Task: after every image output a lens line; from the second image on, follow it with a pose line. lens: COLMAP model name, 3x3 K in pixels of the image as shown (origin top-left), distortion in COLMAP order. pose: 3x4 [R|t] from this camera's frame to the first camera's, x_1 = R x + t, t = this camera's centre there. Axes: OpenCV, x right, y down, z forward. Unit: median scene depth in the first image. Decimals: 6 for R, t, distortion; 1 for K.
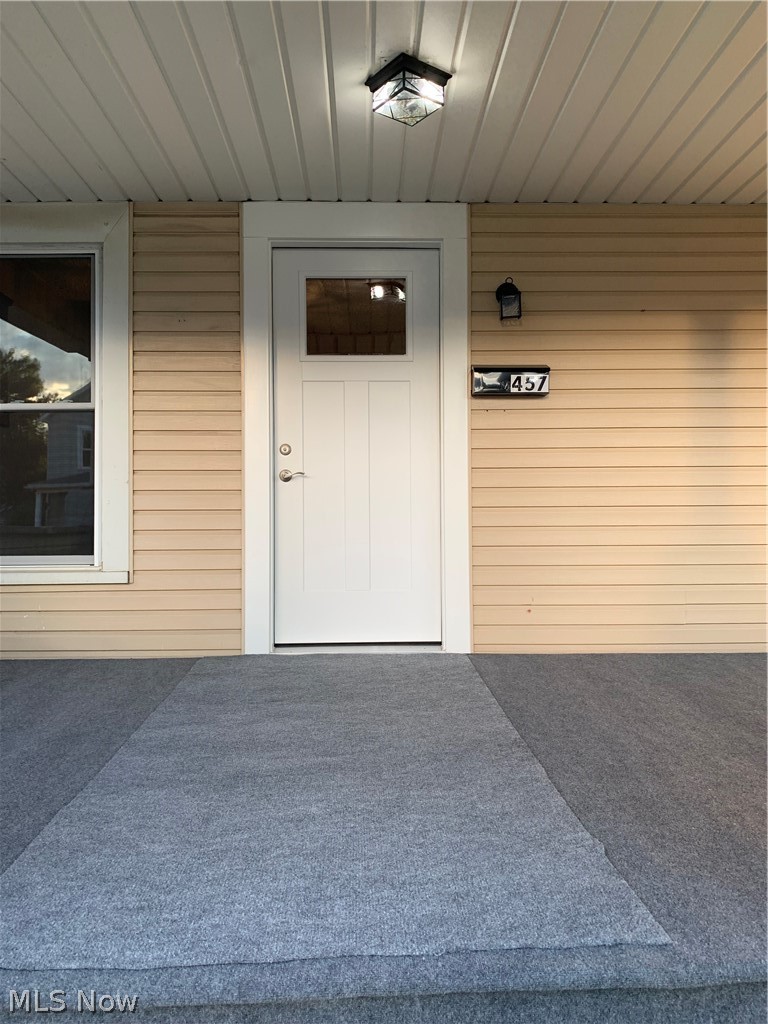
lens RADIAL K [[784.9, 0, 385.3], [0, 784.9, 510.9], [0, 0, 1]] dist [0.042975, -0.053659]
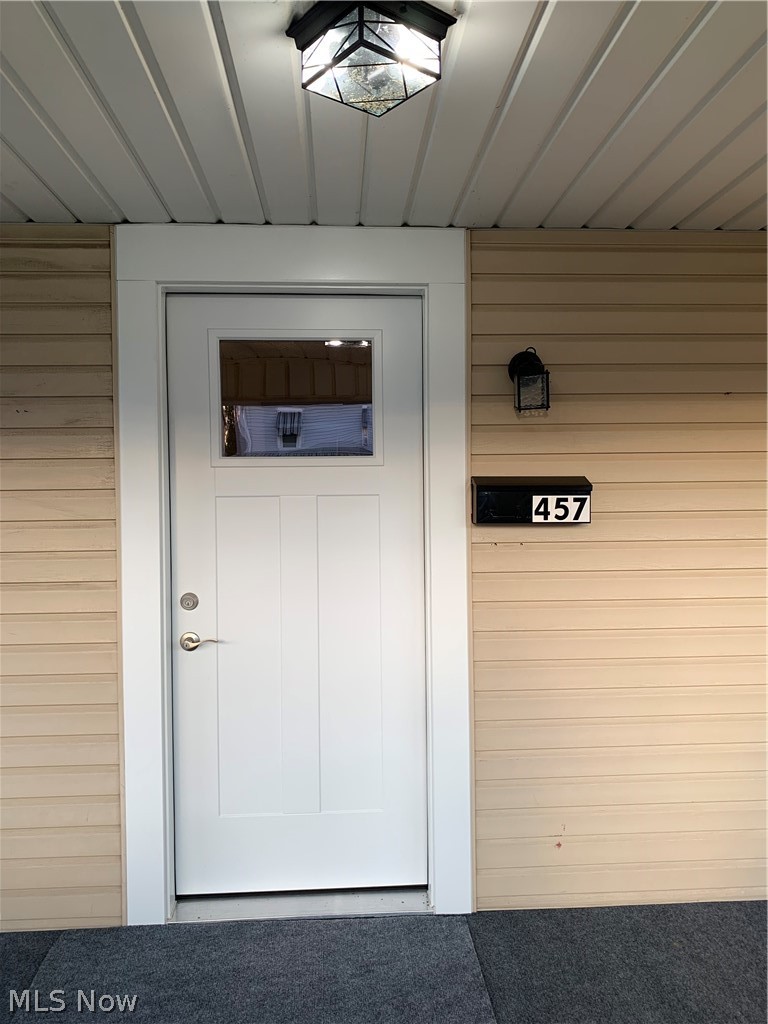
lens RADIAL K [[784.9, 0, 381.4], [0, 784.9, 512.9], [0, 0, 1]] dist [0.042975, -0.053659]
pose [[0.999494, -0.005239, 0.031378, 0.013366], [0.003997, 0.999212, 0.039494, -0.182919], [-0.031560, -0.039348, 0.998727, 0.347378]]
